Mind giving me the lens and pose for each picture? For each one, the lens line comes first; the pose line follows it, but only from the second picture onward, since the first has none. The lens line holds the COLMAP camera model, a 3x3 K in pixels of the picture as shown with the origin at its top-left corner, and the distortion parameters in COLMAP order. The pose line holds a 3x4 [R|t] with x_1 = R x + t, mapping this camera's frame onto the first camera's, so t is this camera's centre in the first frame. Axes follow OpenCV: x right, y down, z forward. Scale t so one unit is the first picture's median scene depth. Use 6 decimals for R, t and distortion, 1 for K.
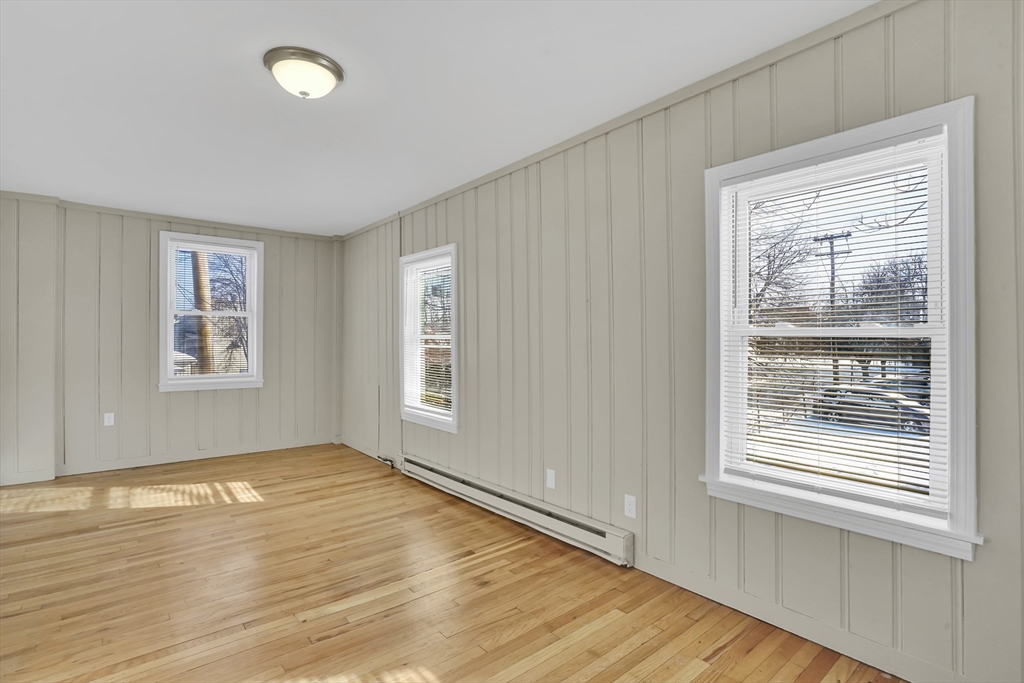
lens RADIAL K [[485.7, 0, 515.1], [0, 485.7, 337.1], [0, 0, 1]] dist [-0.049367, 0.017690]
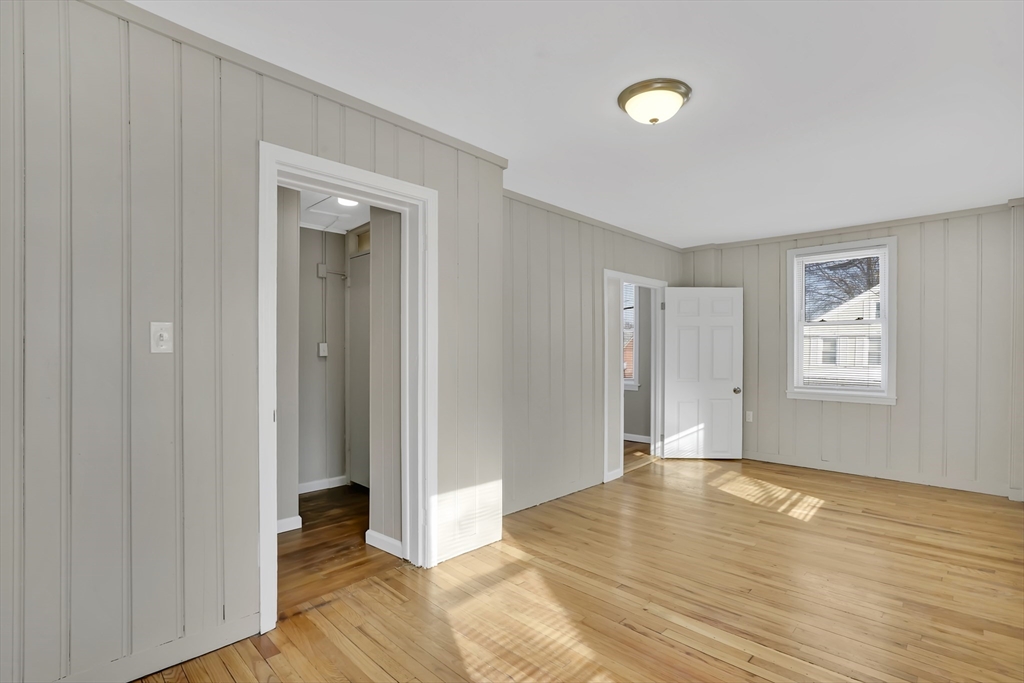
lens RADIAL K [[485.7, 0, 515.1], [0, 485.7, 337.1], [0, 0, 1]] dist [-0.049367, 0.017690]
pose [[0.106479, -0.028552, -0.993905, 0.377175], [0.005365, 0.999590, -0.028140, 0.004702], [0.994301, -0.002336, 0.106588, 0.358885]]
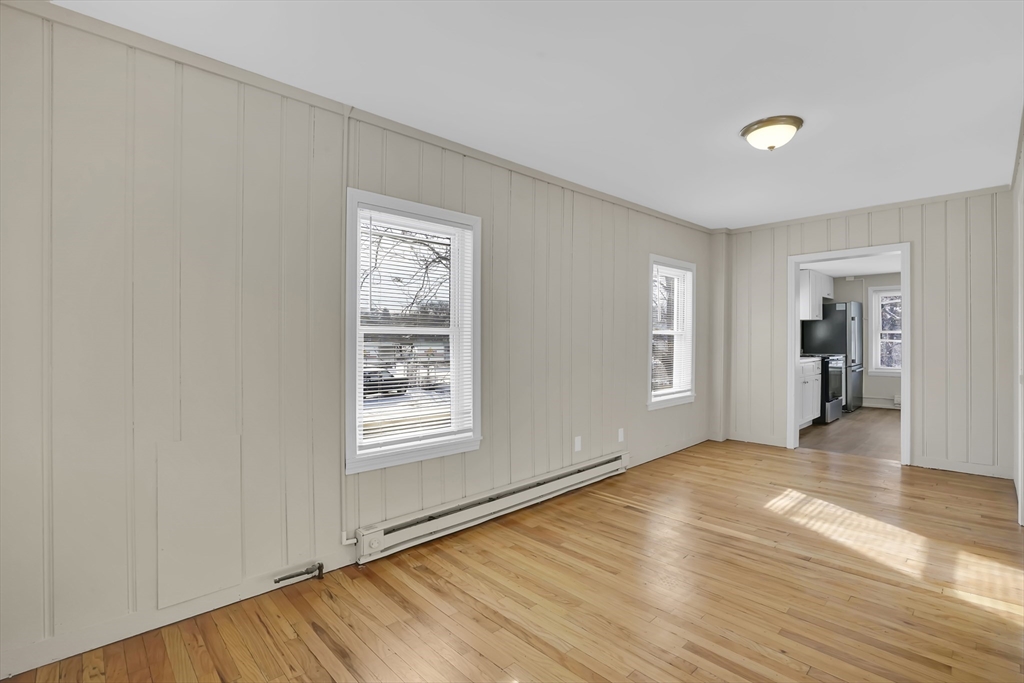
lens RADIAL K [[485.7, 0, 515.1], [0, 485.7, 337.1], [0, 0, 1]] dist [-0.049367, 0.017690]
pose [[-0.066650, 0.000019, 0.997776, -1.062940], [-0.005094, 0.999987, -0.000360, 0.010003], [-0.997763, -0.005106, -0.066649, 1.114390]]
